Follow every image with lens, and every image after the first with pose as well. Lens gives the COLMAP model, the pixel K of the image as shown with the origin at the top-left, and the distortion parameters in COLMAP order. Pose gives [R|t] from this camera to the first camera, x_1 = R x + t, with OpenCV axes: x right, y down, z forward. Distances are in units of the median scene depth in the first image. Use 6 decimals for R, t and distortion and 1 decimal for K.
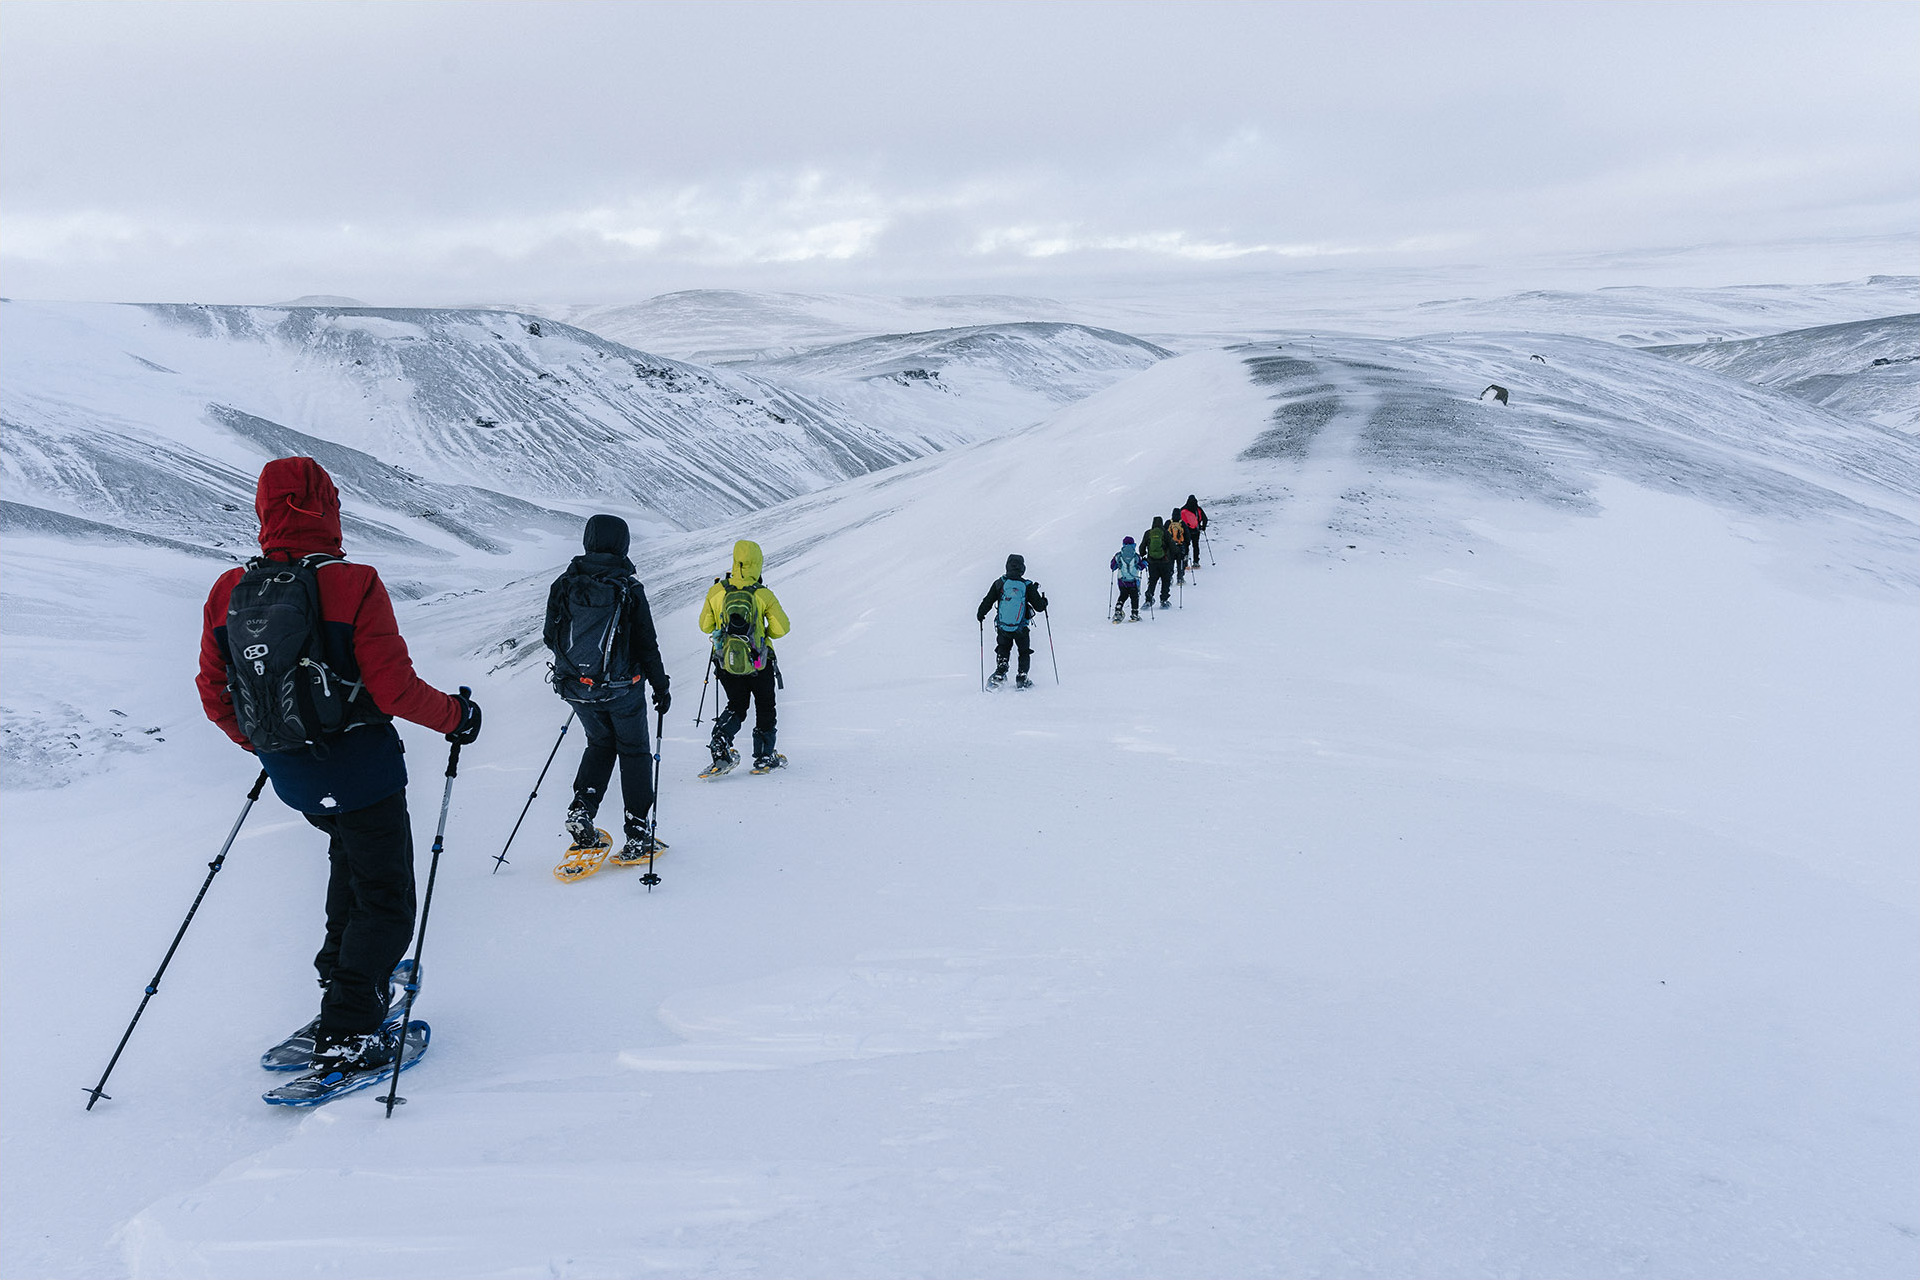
lens RADIAL K [[1507.5, 0, 958.7], [0, 1507.5, 638.6], [0, 0, 1]] dist [-0.008497, 0.001500]
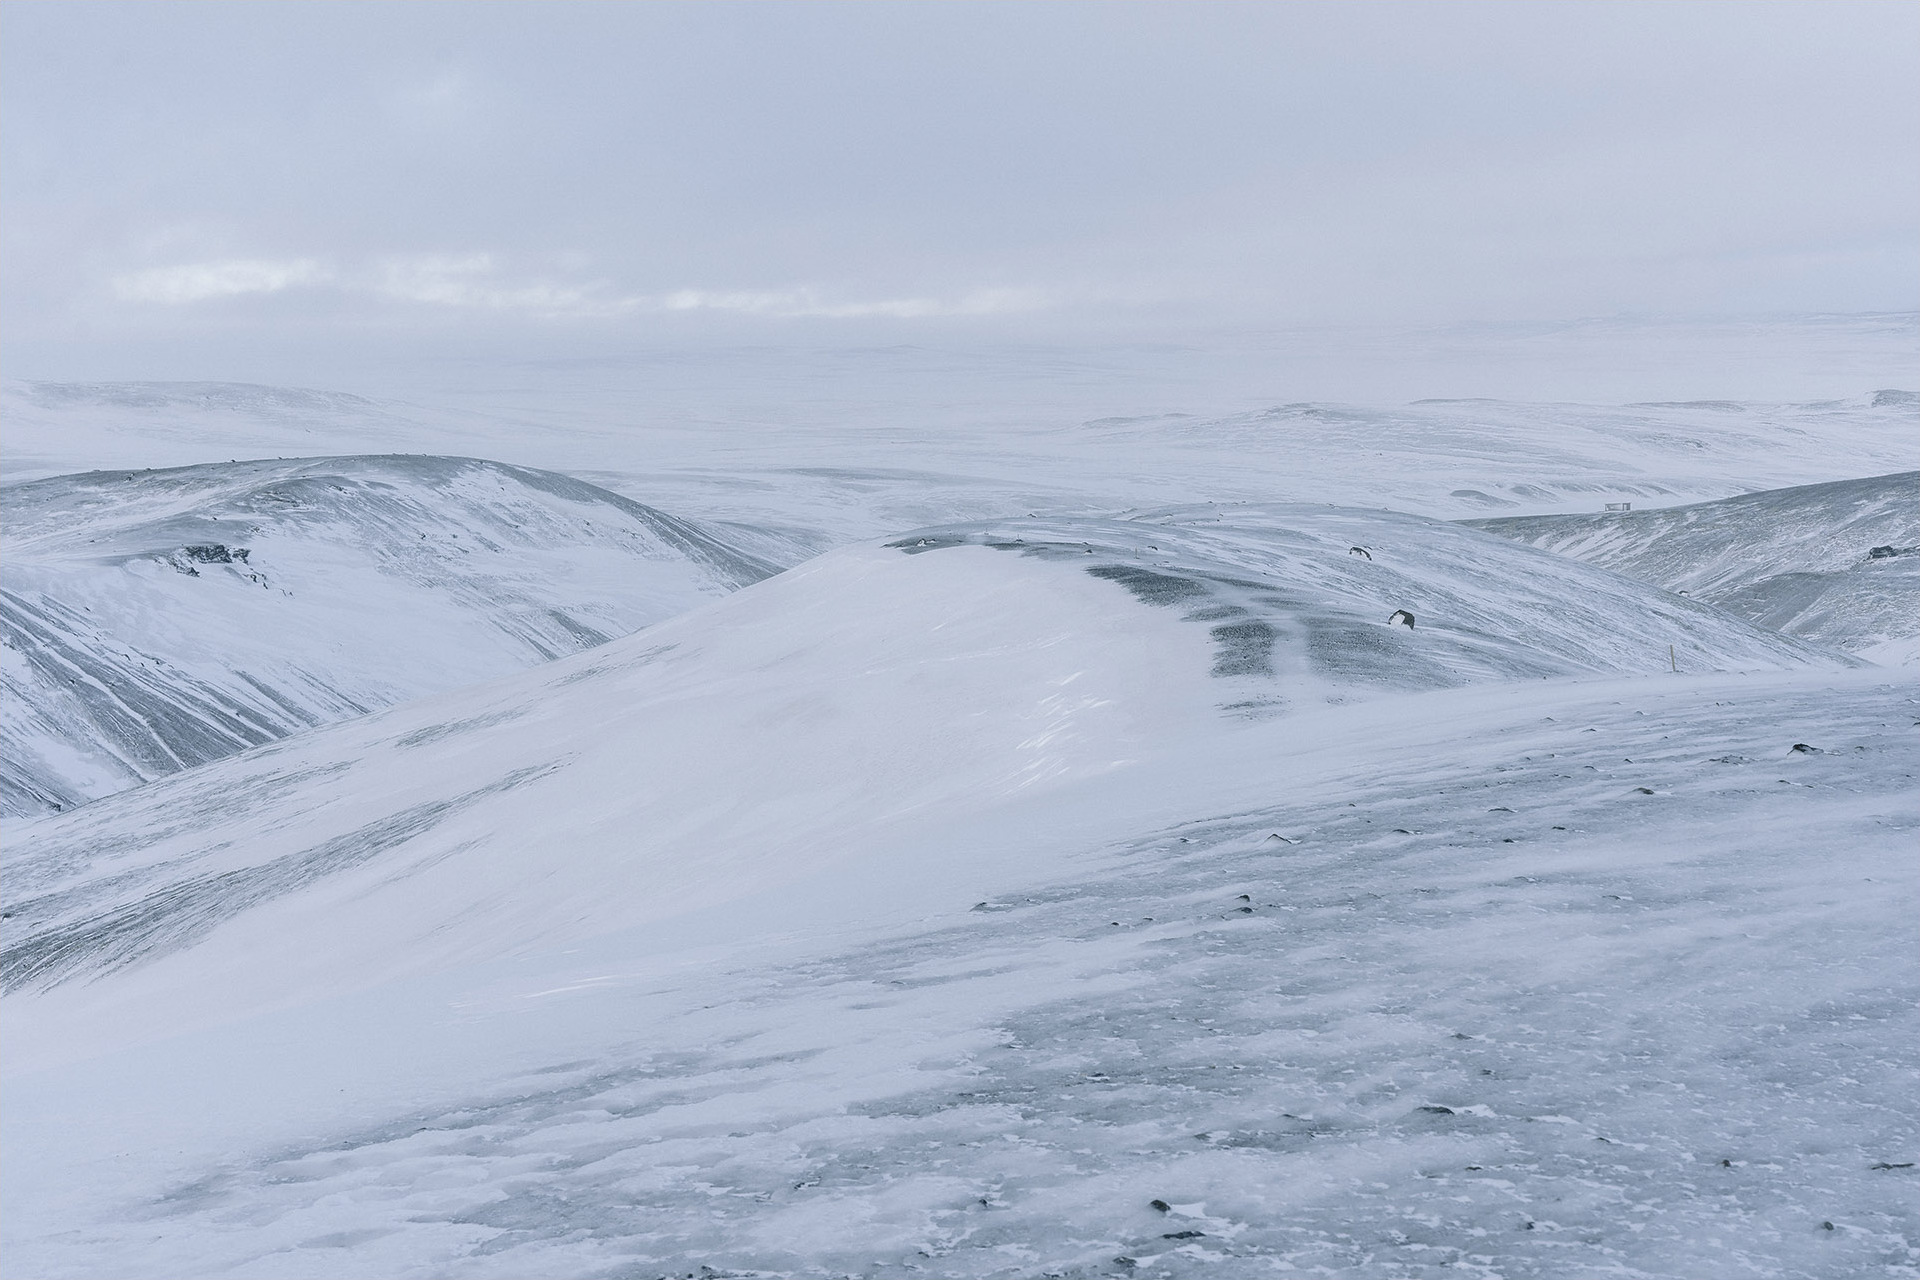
lens RADIAL K [[3226.0, 0, 954.9], [0, 3226.0, 651.2], [0, 0, 1]] dist [0.001254, 0.000000]
pose [[0.967612, 0.006255, 0.252365, -0.052831], [0.029489, 0.990048, -0.137604, 0.016432], [-0.250714, 0.140589, 0.957798, -0.110102]]
